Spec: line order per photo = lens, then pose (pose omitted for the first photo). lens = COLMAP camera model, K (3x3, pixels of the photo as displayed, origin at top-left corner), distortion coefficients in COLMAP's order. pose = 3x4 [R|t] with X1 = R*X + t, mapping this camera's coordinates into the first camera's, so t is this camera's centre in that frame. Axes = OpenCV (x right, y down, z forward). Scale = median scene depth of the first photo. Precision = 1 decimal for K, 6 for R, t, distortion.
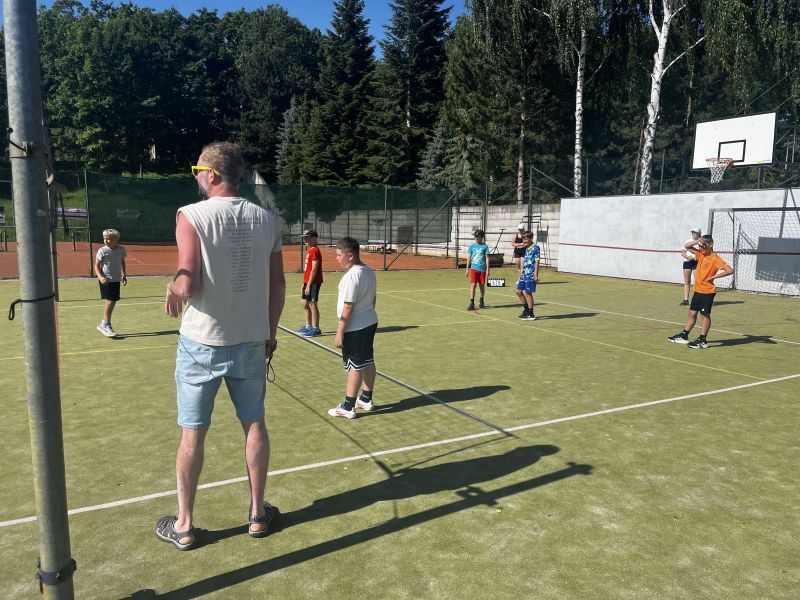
lens RADIAL K [[607.2, 0, 403.1], [0, 607.2, 302.6], [0, 0, 1]] dist [0.050450, -0.067753]
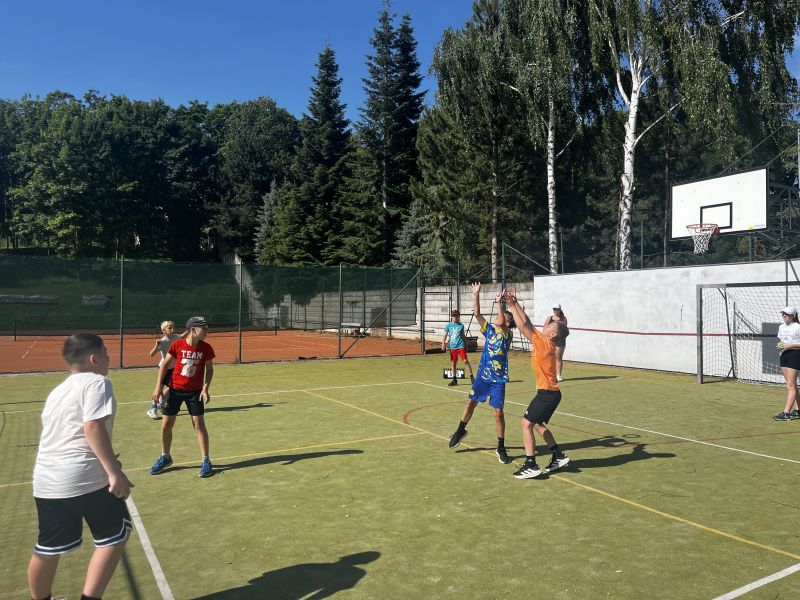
lens RADIAL K [[607.2, 0, 411.5], [0, 607.2, 296.5], [0, 0, 1]] dist [0.050450, -0.067753]
pose [[0.999731, -0.014474, 0.018148, 0.036277], [0.016913, 0.989672, -0.142349, -0.009217], [-0.015901, 0.142618, 0.989650, 0.068309]]
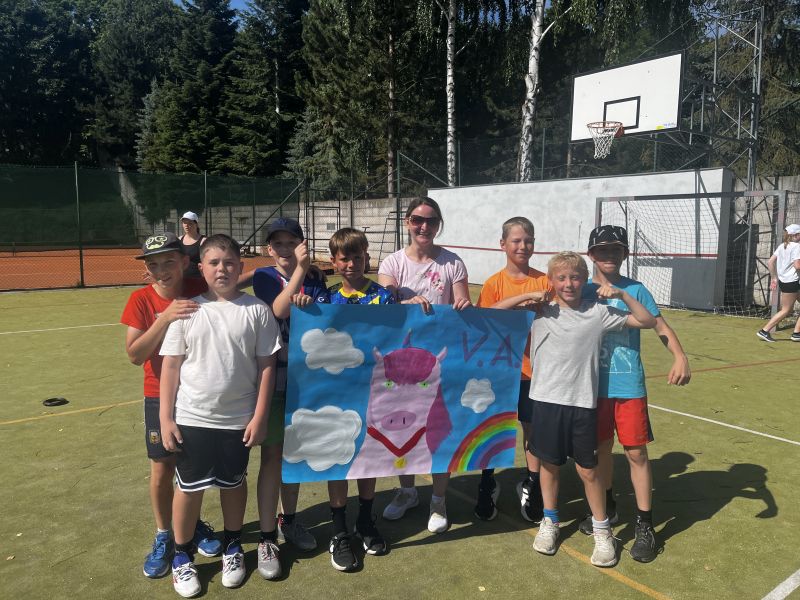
lens RADIAL K [[607.2, 0, 400.8], [0, 607.2, 299.3], [0, 0, 1]] dist [0.050450, -0.067753]
pose [[0.990140, -0.026892, 0.137474, 0.064585], [0.027382, 0.999624, -0.001672, -0.013766], [-0.137378, 0.005420, 0.990504, 0.119947]]
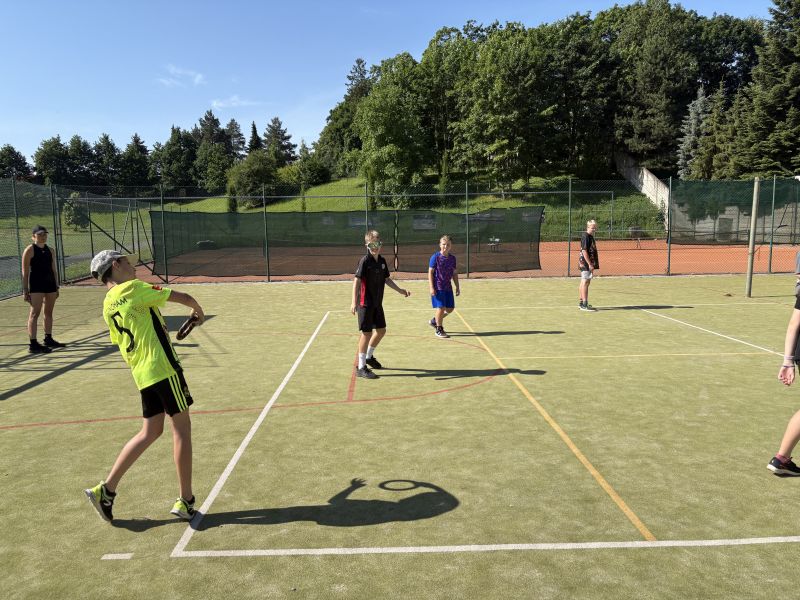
lens RADIAL K [[613.6, 0, 380.0], [0, 613.6, 306.5], [0, 0, 1]] dist [-0.008996, 0.002715]
pose [[0.869017, 0.034859, -0.493553, -0.203388], [-0.030976, 0.999391, 0.016045, 0.007831], [0.493812, 0.001344, 0.869568, -0.112359]]
